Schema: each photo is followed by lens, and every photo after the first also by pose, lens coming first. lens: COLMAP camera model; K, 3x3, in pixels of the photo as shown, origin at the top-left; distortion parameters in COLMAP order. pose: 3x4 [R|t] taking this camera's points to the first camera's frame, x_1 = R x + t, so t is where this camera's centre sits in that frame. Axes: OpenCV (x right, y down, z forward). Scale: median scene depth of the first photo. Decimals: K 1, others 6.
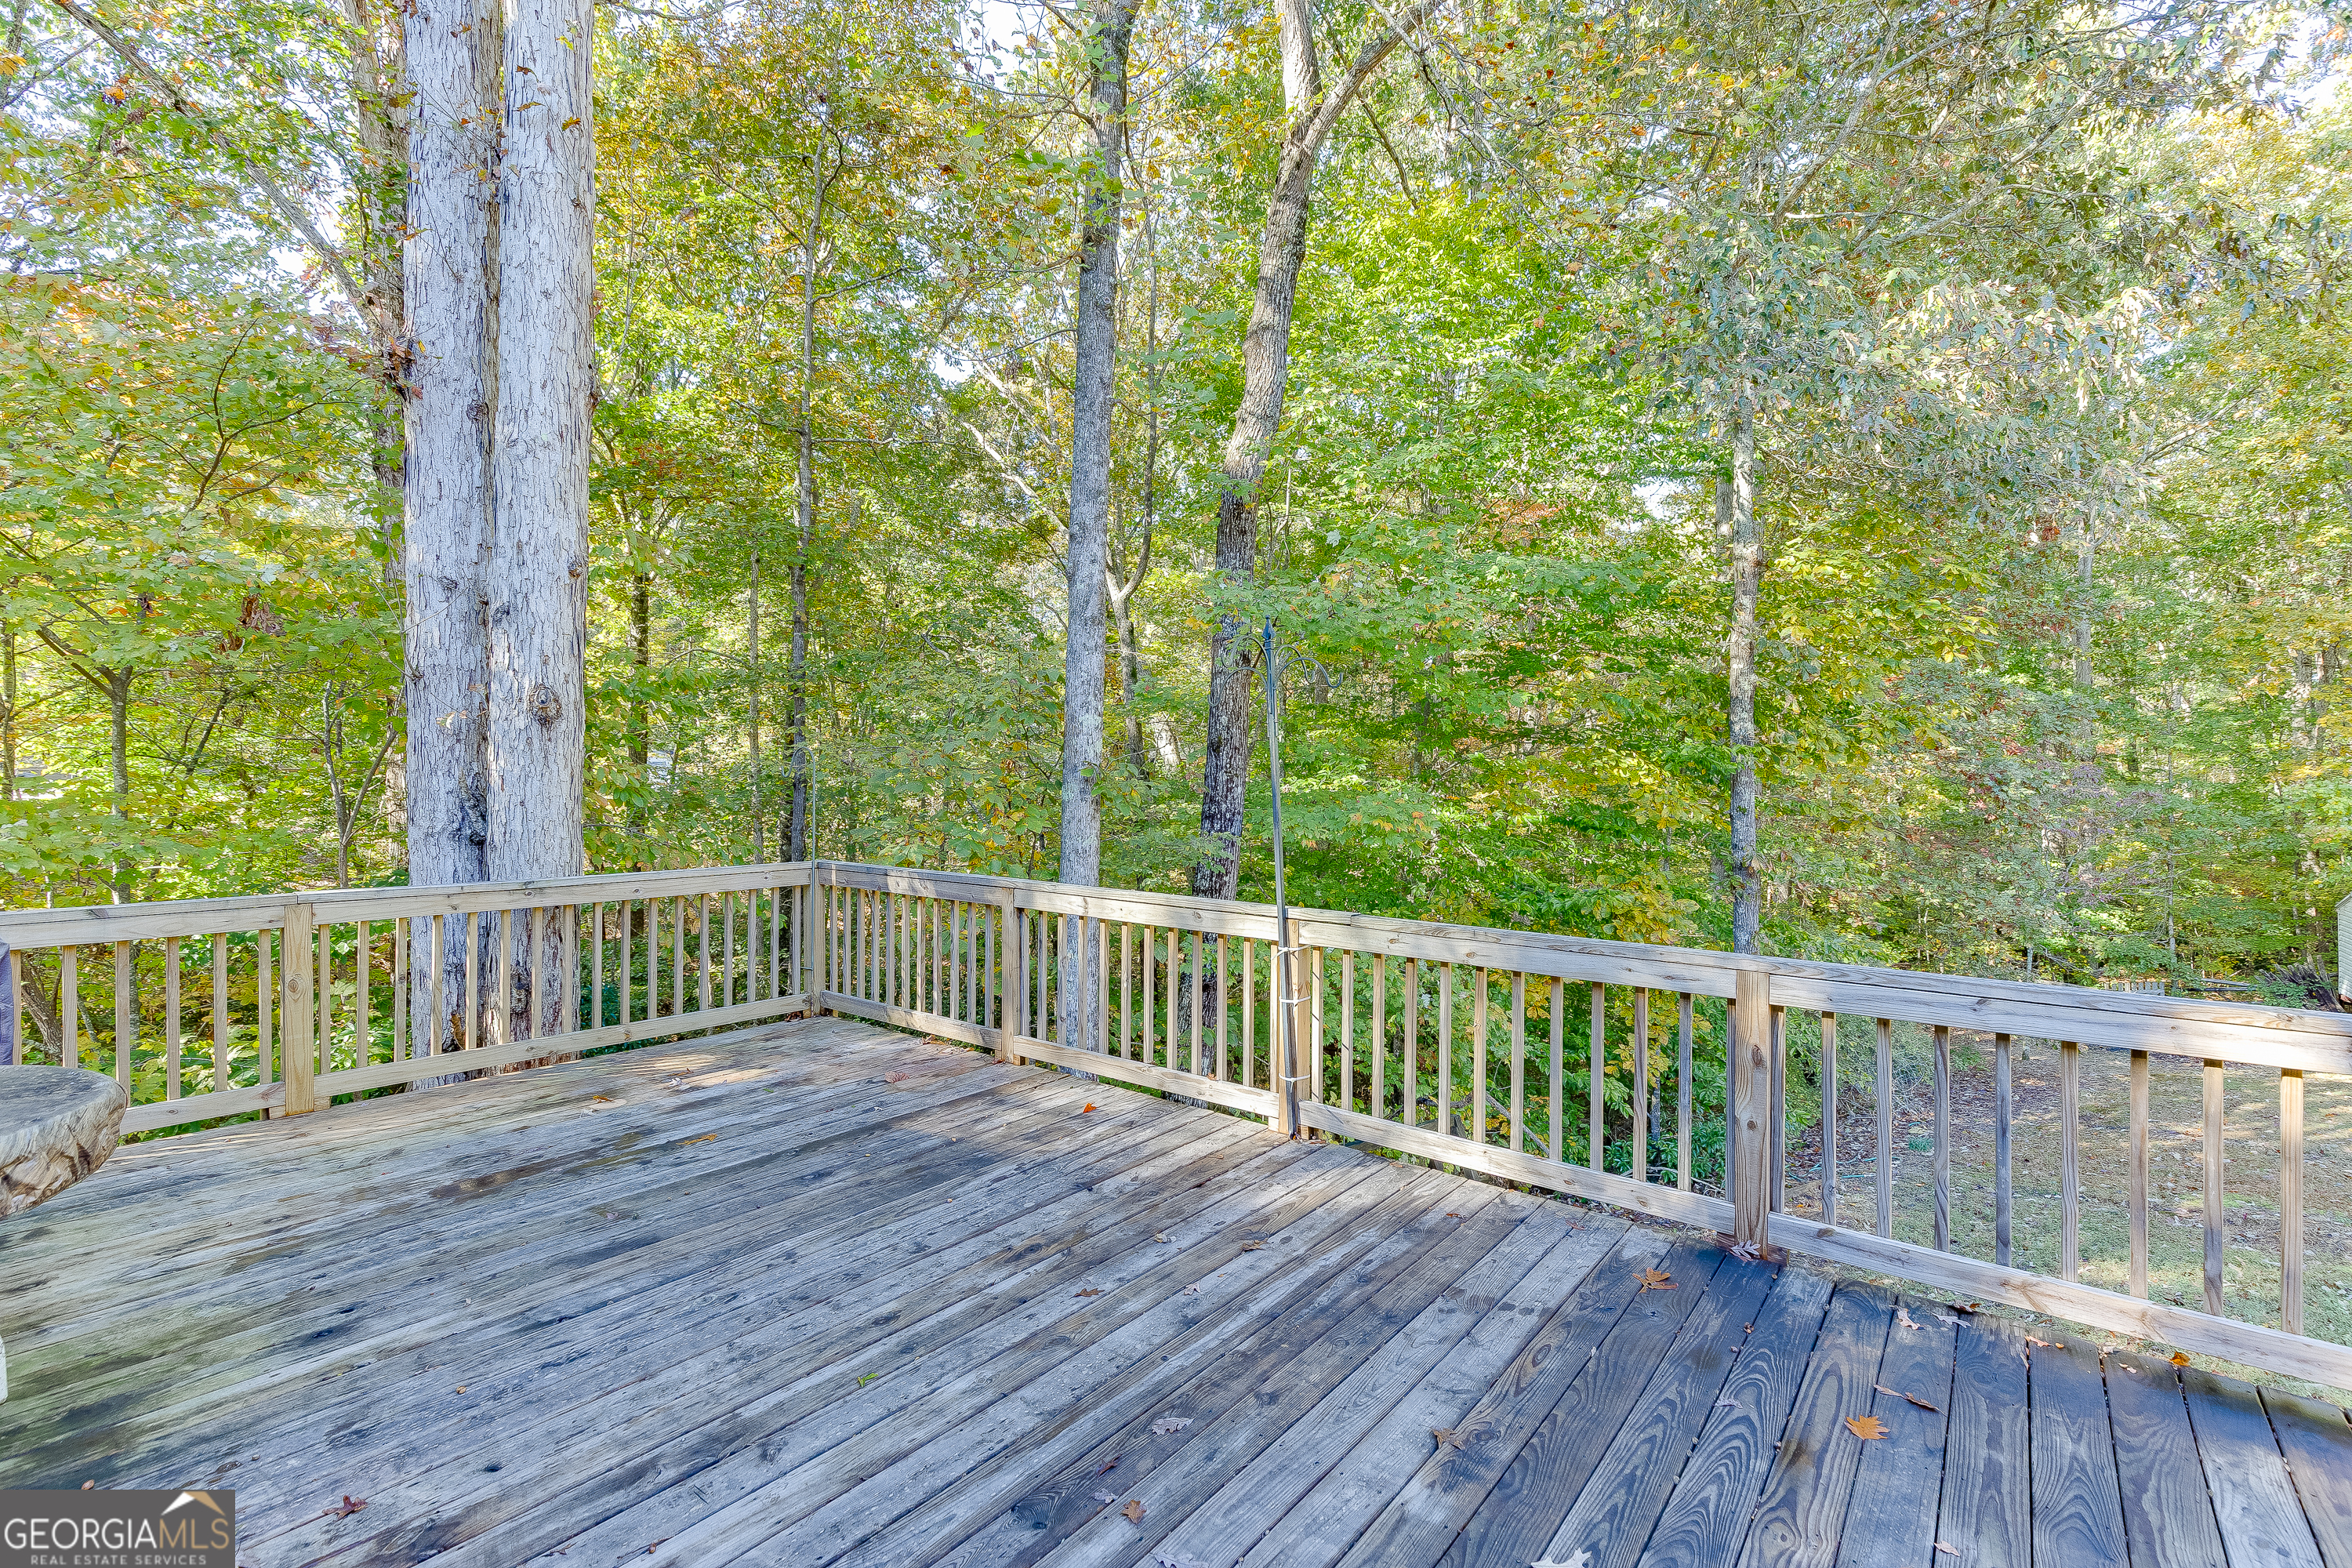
lens RADIAL K [[1055.9, 0, 1193.6], [0, 1055.9, 781.2], [0, 0, 1]] dist [0.001194, 0.000051]
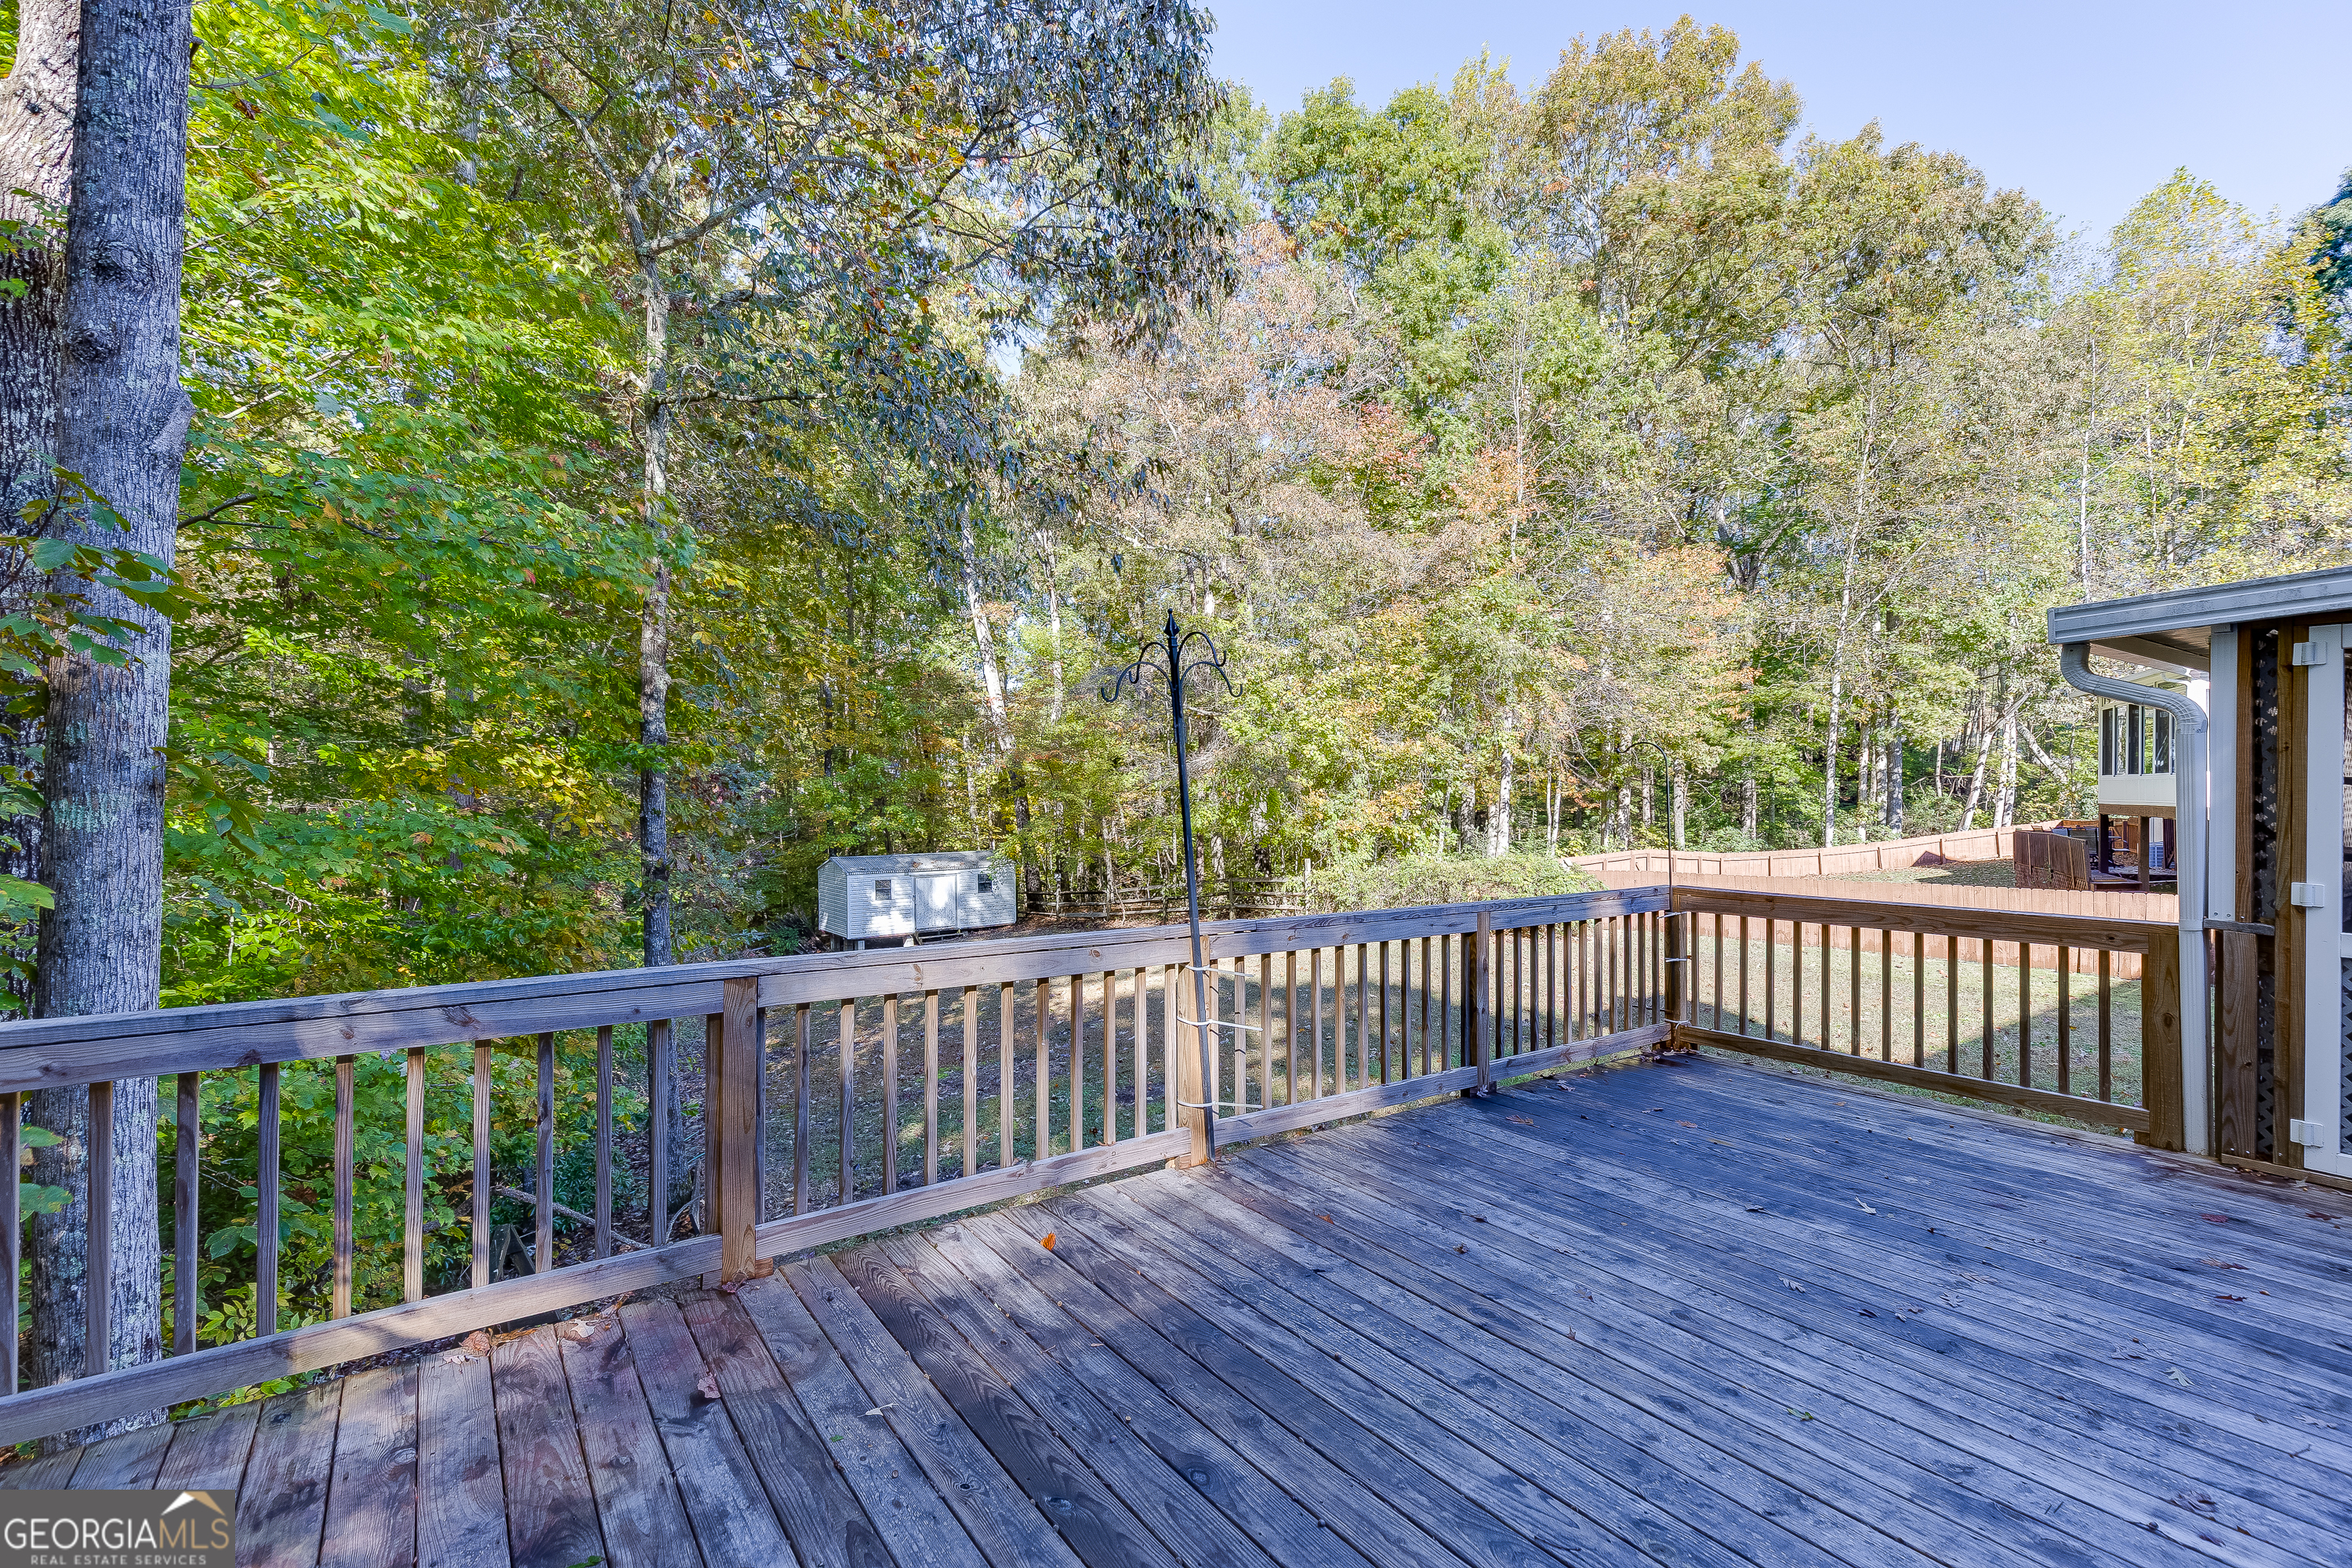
lens RADIAL K [[1055.9, 0, 1193.6], [0, 1055.9, 781.2], [0, 0, 1]] dist [0.001194, 0.000051]
pose [[0.279061, -0.004902, 0.960261, -0.864663], [0.001823, 0.999988, 0.004575, -0.013681], [-0.960272, 0.000474, 0.279066, 0.783713]]
